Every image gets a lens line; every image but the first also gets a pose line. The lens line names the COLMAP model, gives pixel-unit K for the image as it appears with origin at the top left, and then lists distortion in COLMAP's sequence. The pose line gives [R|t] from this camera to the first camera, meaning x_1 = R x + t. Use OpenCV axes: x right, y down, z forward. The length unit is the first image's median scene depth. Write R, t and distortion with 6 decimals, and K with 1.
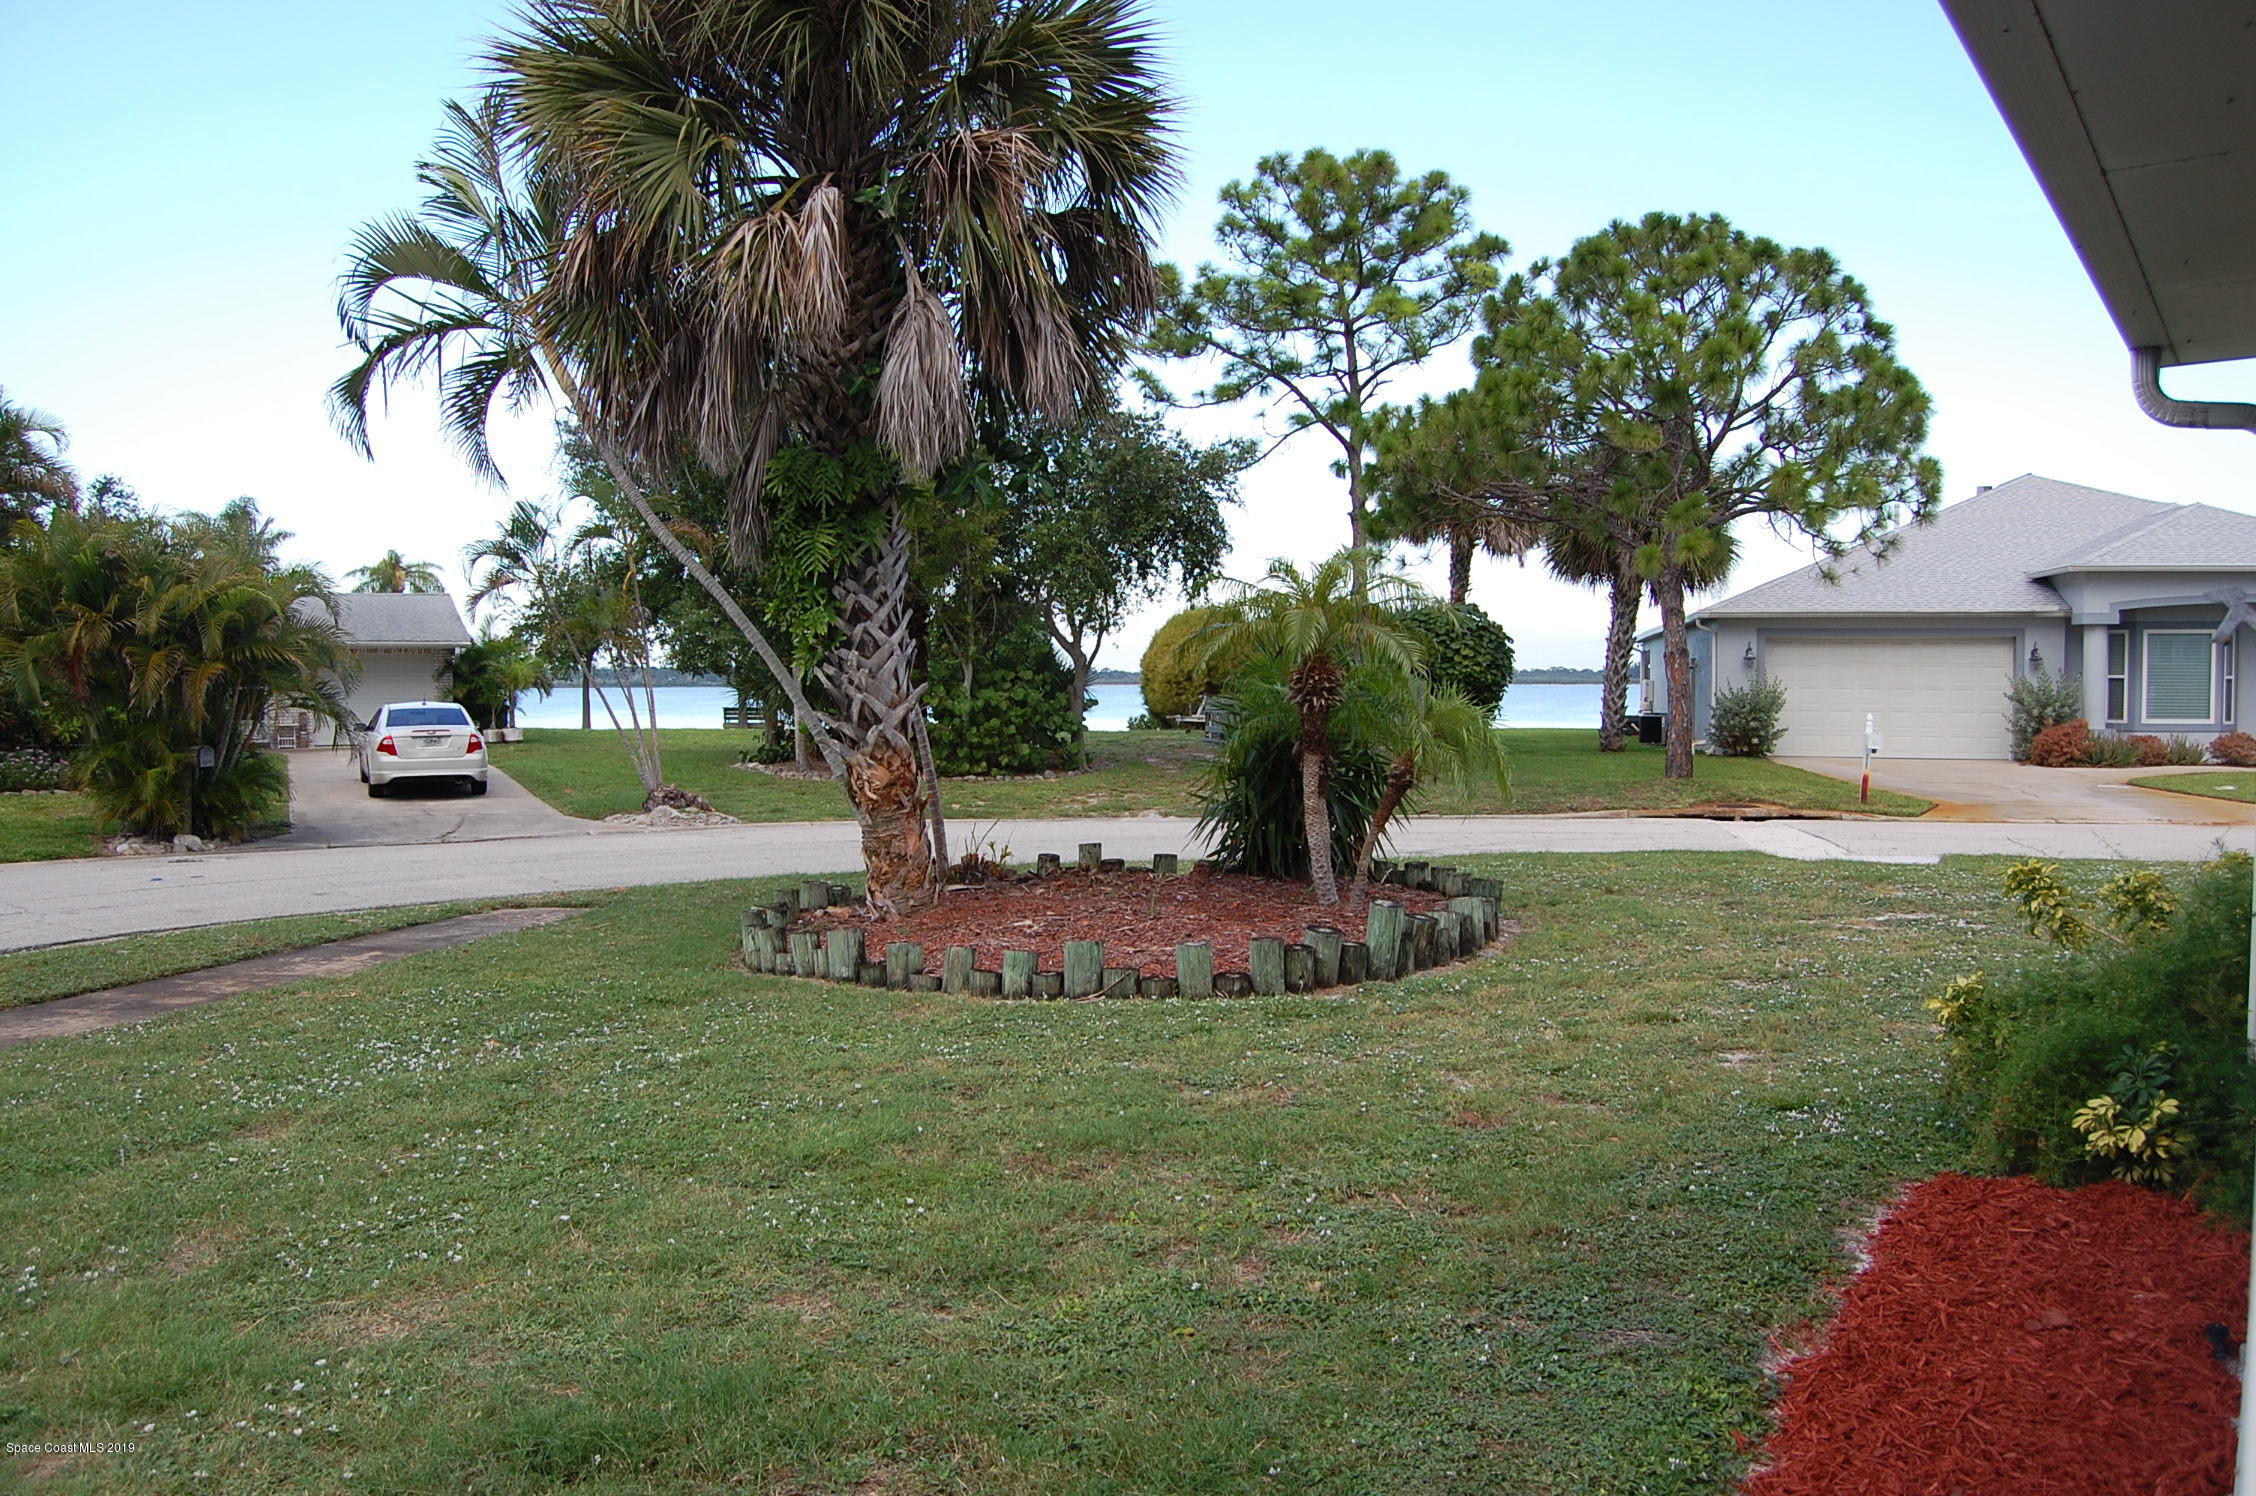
lens RADIAL K [[1757.1, 0, 1130.4], [0, 1757.1, 743.5], [0, 0, 1]] dist [-0.084937, 0.024725]
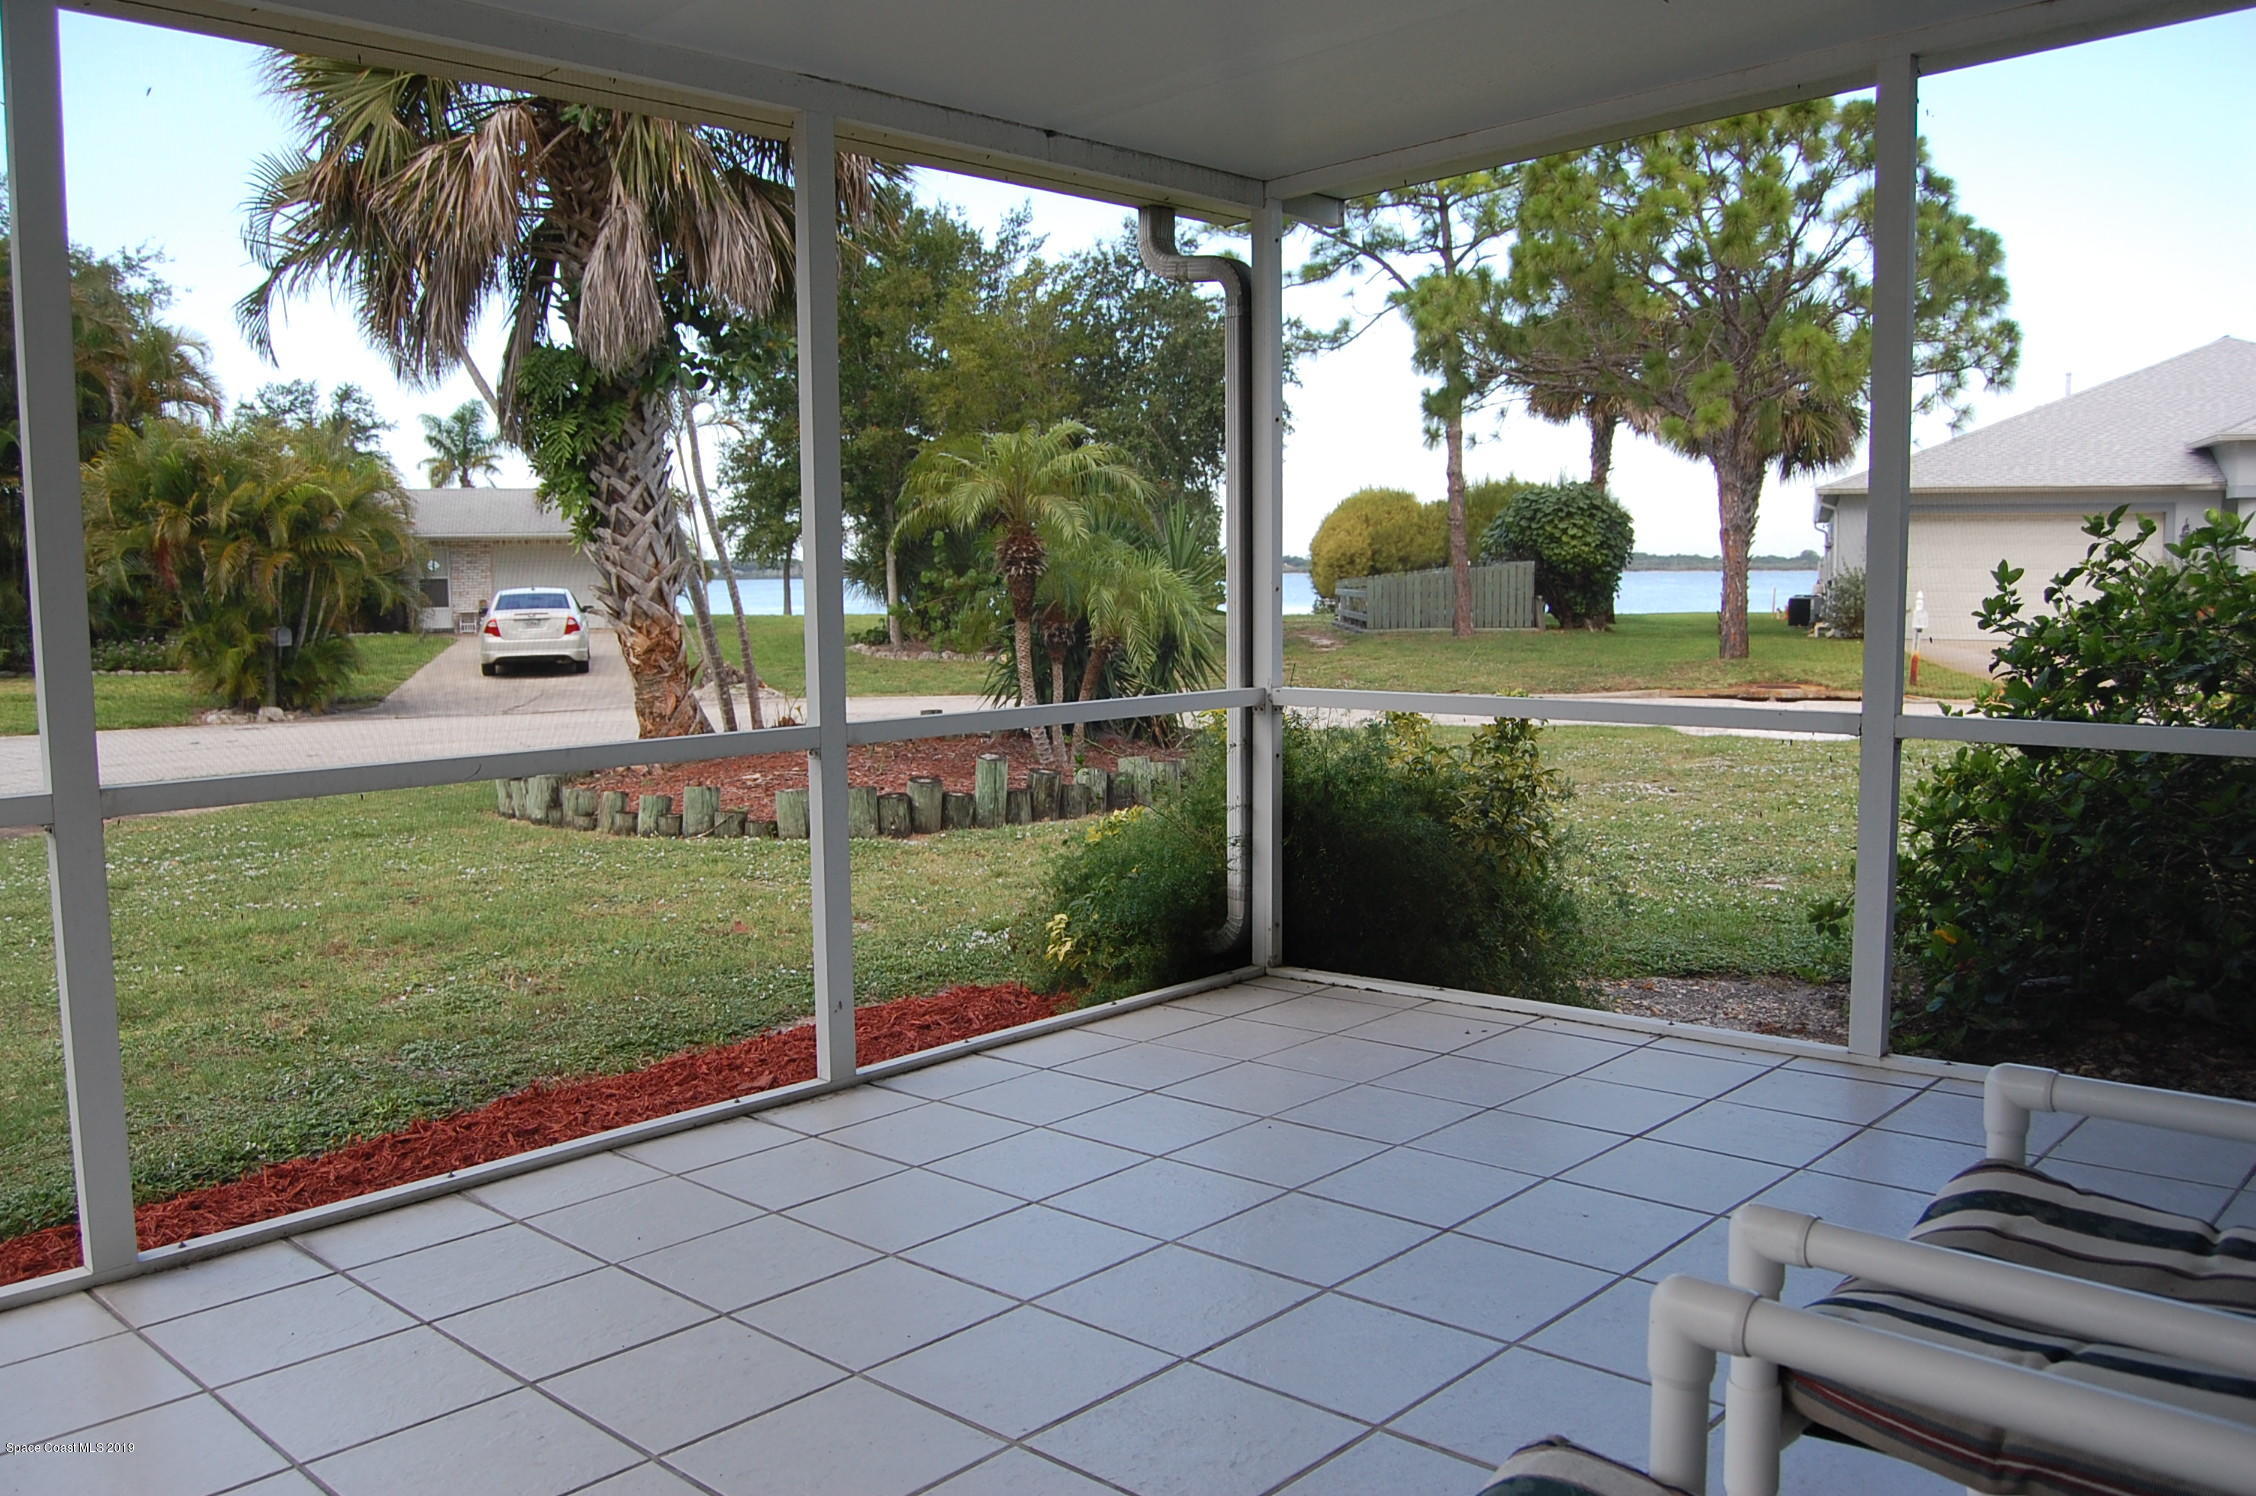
lens RADIAL K [[1757.1, 0, 1133.9], [0, 1757.1, 748.8], [0, 0, 1]] dist [-0.084937, 0.024725]
pose [[0.987207, 0.008903, -0.159198, 0.143006], [0.001656, 0.997814, 0.066066, 0.005494], [0.159438, -0.065485, 0.985034, -0.015538]]
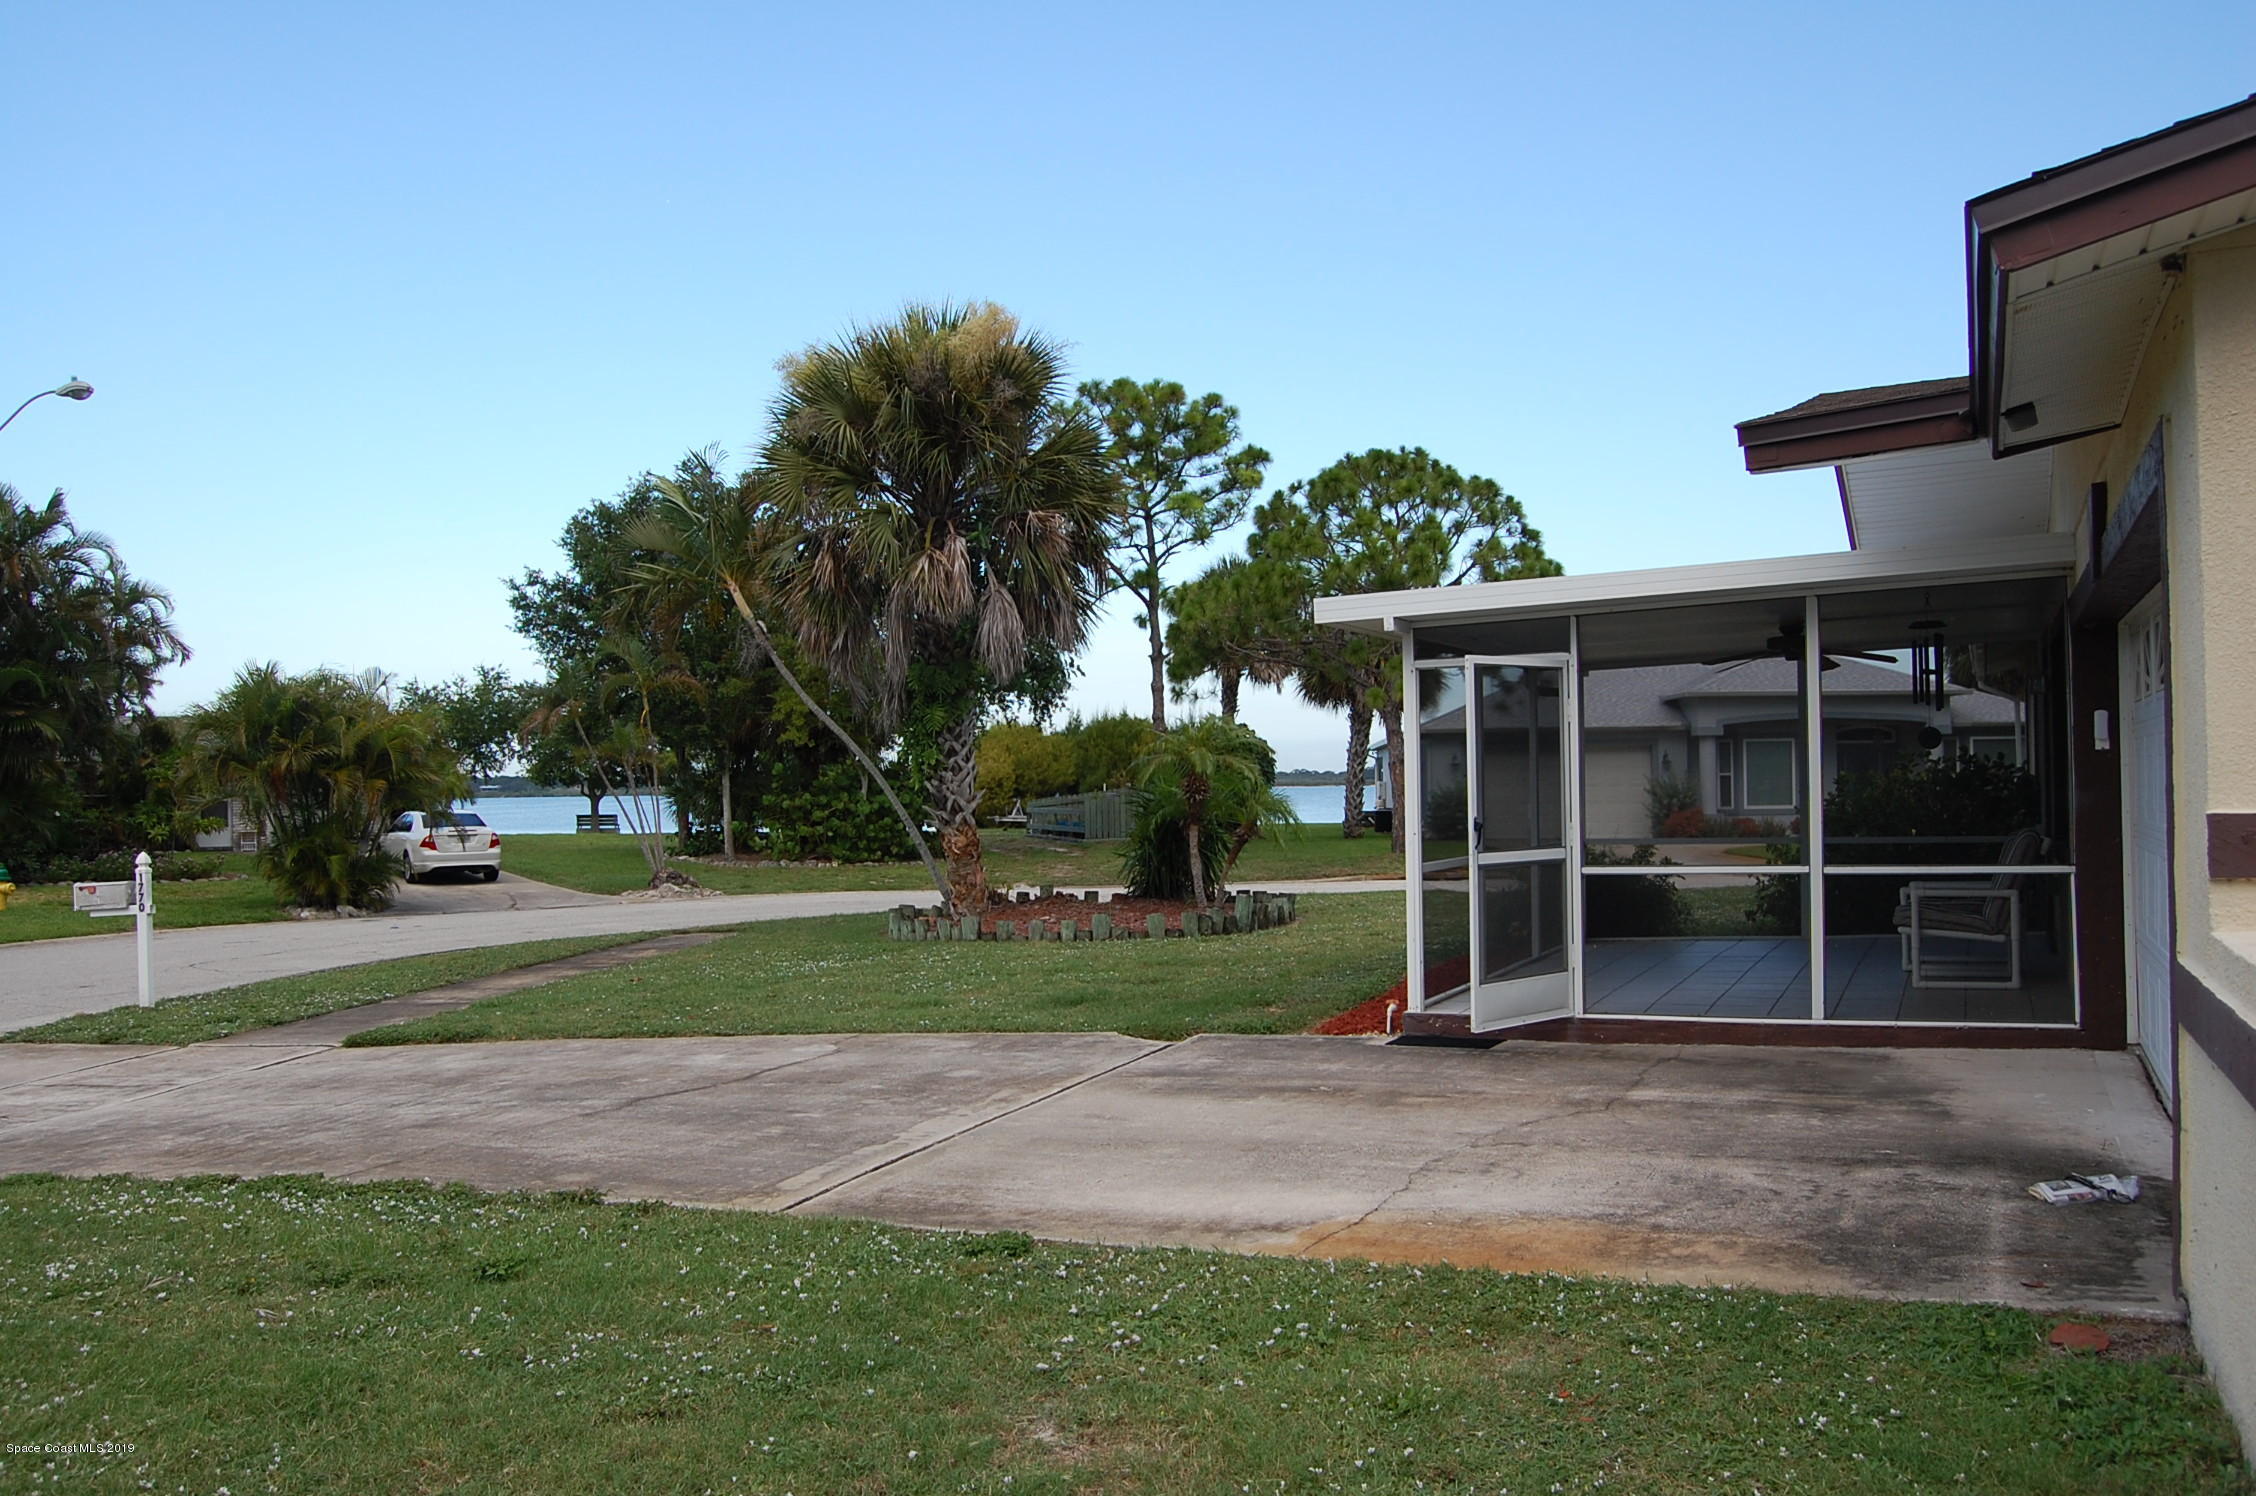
lens RADIAL K [[1757.1, 0, 1129.3], [0, 1757.1, 747.6], [0, 0, 1]] dist [-0.084937, 0.024725]
pose [[0.989777, -0.007834, 0.142409, -0.096711], [0.016046, 0.998268, -0.056608, 0.011899], [-0.141718, 0.058315, 0.988188, -0.352093]]
